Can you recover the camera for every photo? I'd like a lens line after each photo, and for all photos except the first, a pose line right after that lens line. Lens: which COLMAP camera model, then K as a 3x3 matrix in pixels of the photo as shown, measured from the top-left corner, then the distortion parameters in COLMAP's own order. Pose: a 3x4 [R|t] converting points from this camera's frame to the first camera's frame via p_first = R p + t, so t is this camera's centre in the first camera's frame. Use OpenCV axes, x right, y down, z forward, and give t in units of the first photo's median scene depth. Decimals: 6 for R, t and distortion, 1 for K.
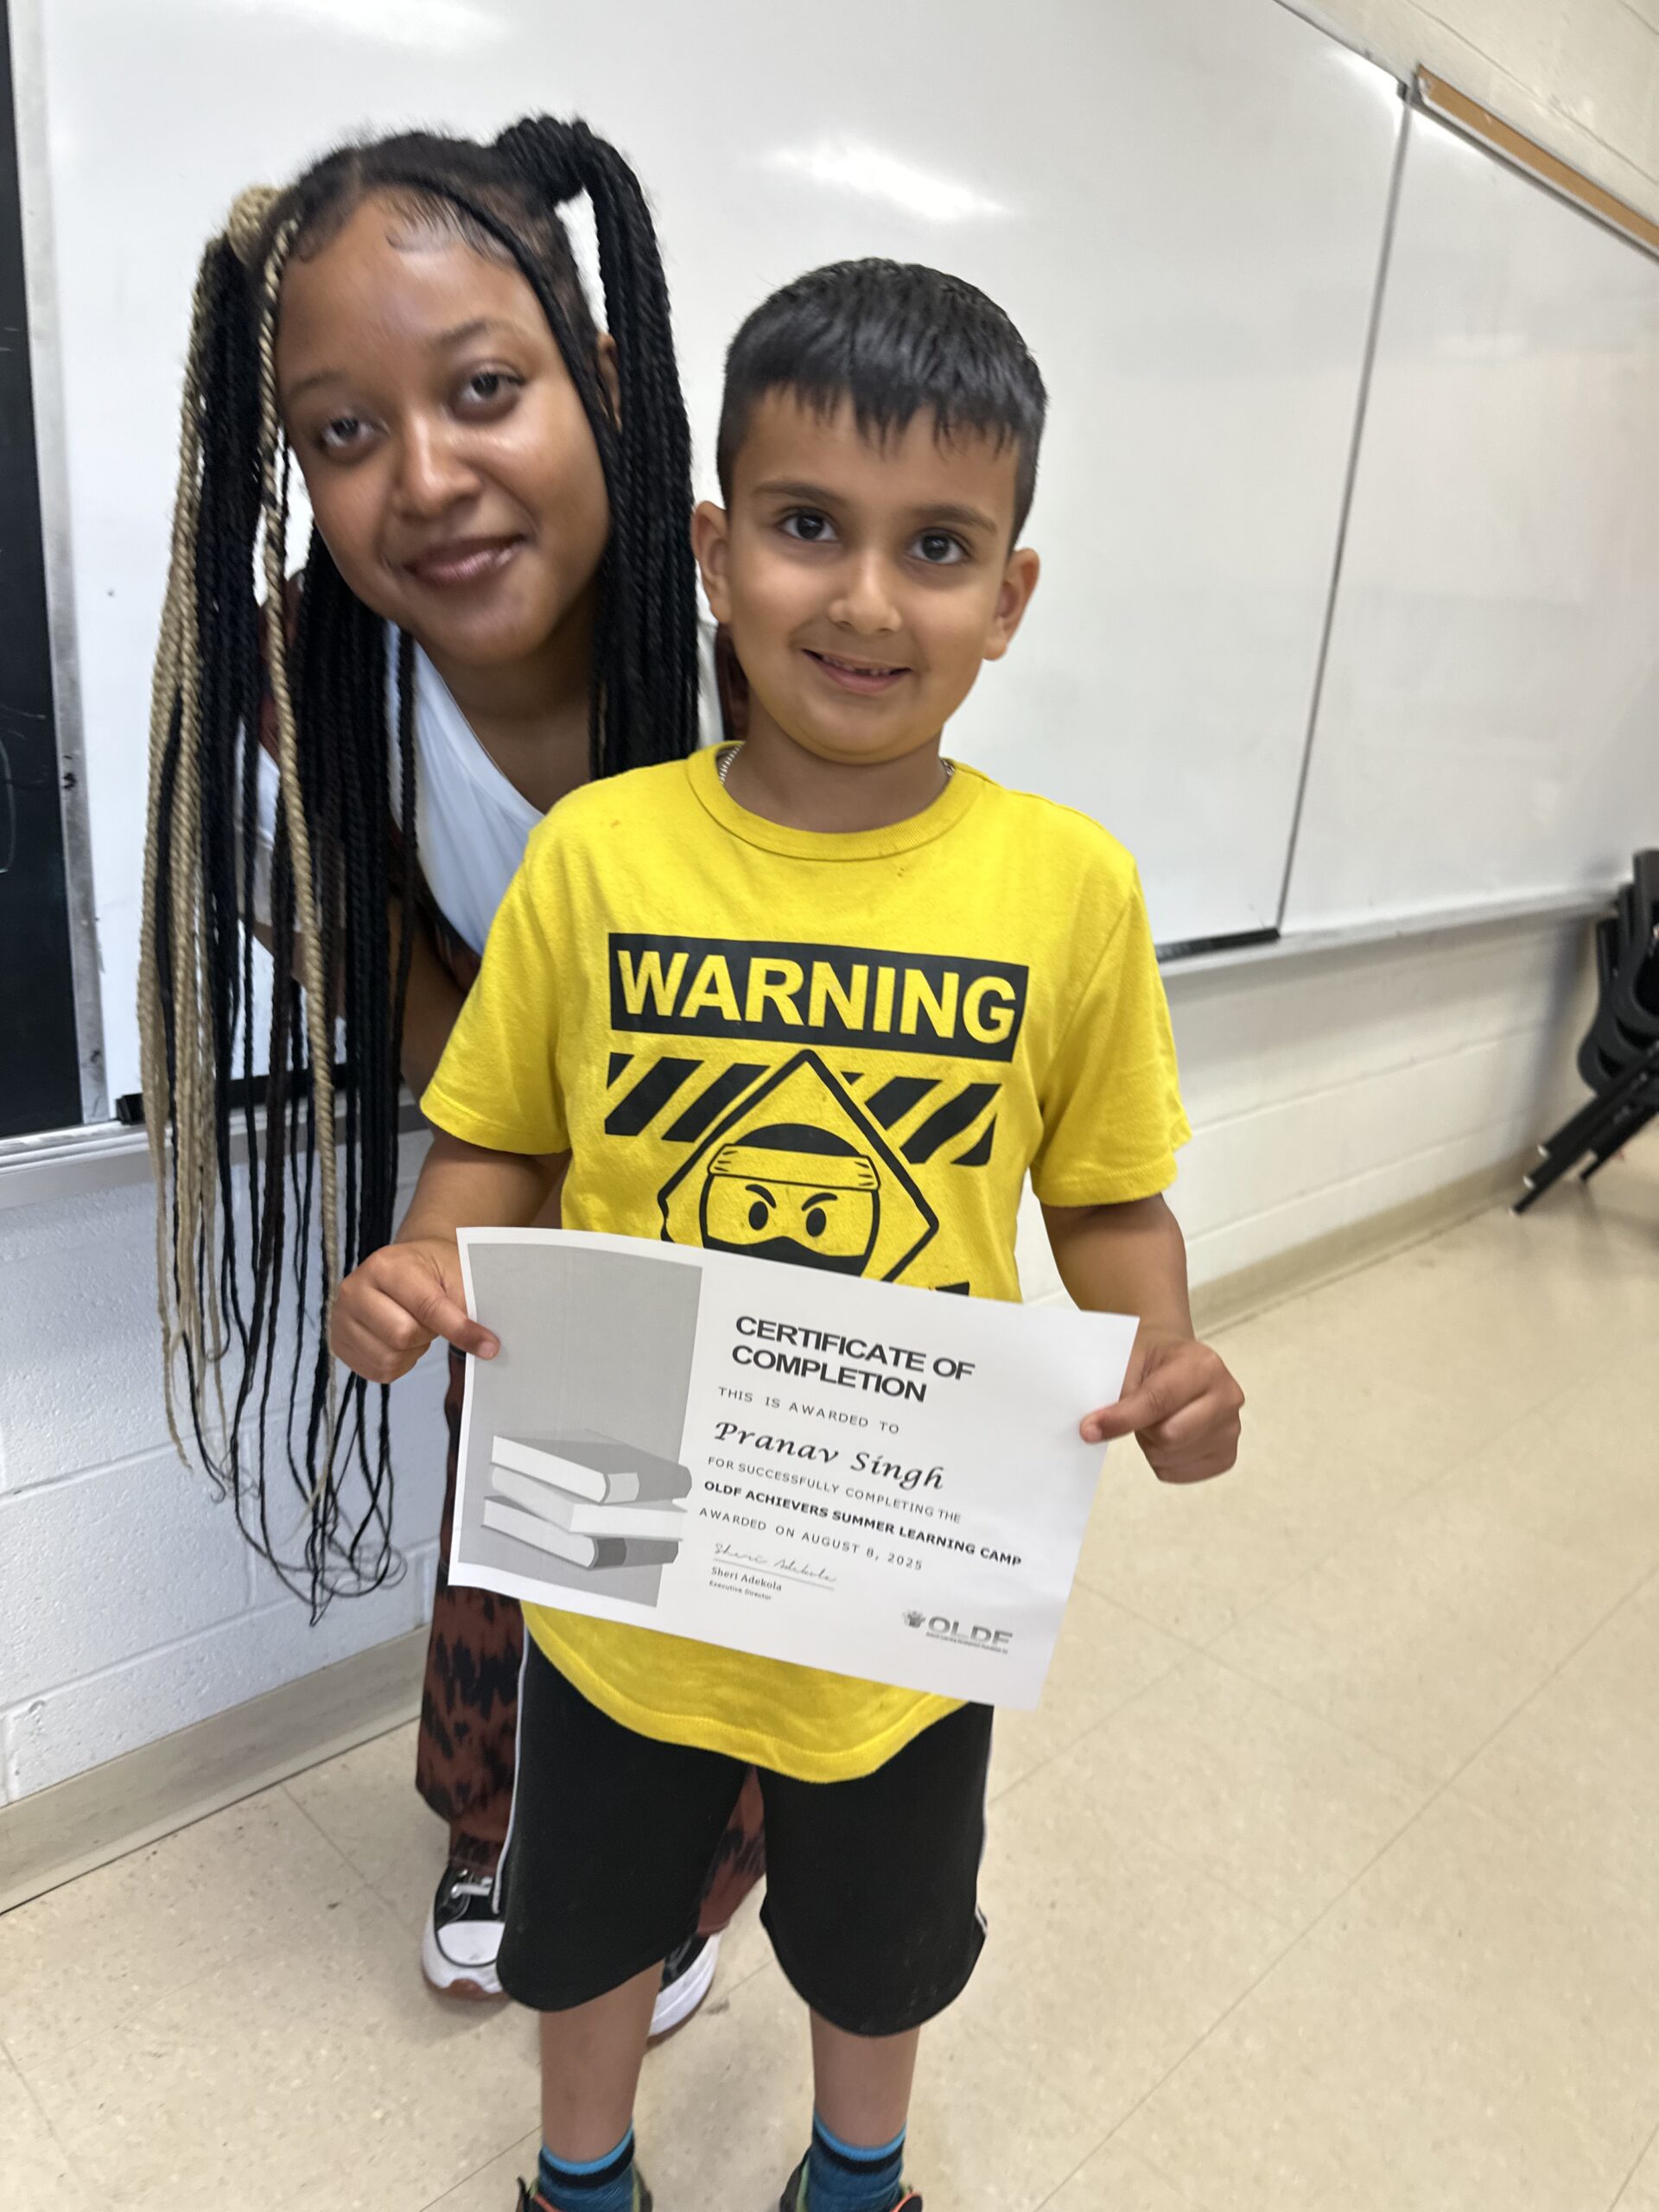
lens RADIAL K [[1594.1, 0, 829.8], [0, 1594.1, 1105.6], [0, 0, 1]] dist [0.003365, -0.013760]
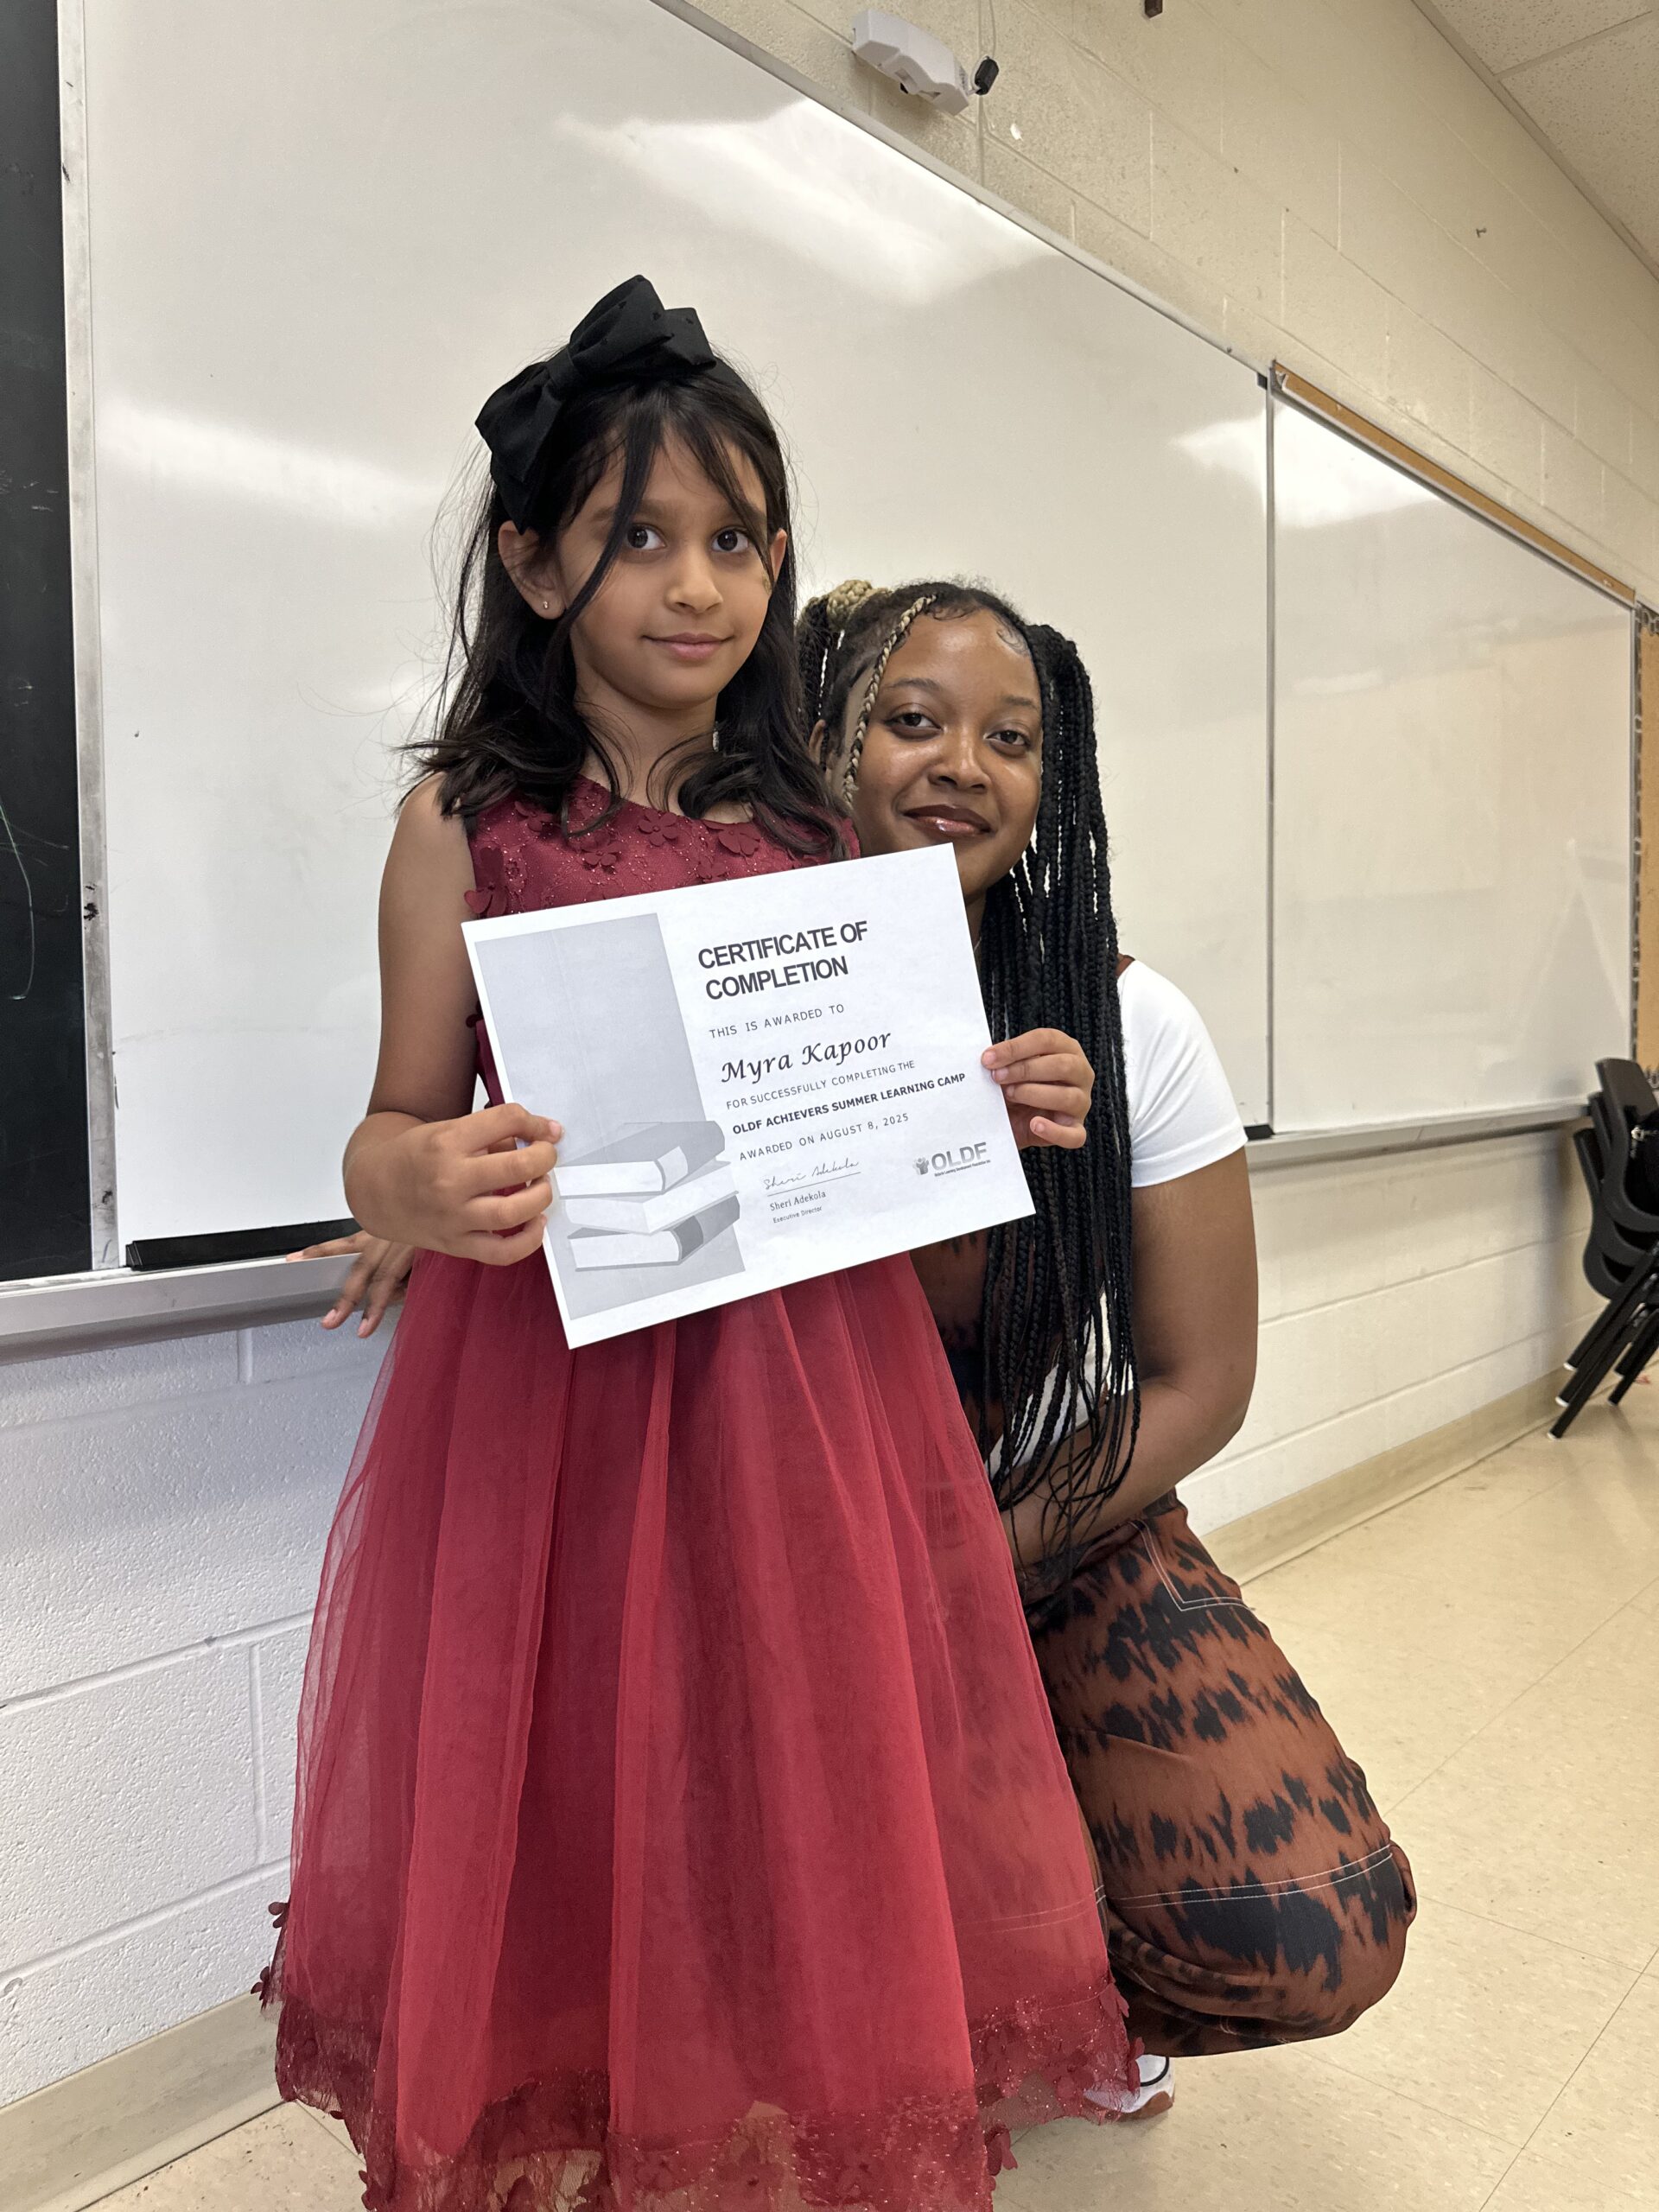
lens RADIAL K [[1594.1, 0, 831.9], [0, 1594.1, 1080.7], [0, 0, 1]] dist [0.003365, -0.013760]
pose [[0.995558, -0.086779, 0.036523, -0.043860], [0.093308, 0.961185, -0.259647, 0.146520], [-0.012574, 0.261901, 0.965013, 0.041984]]
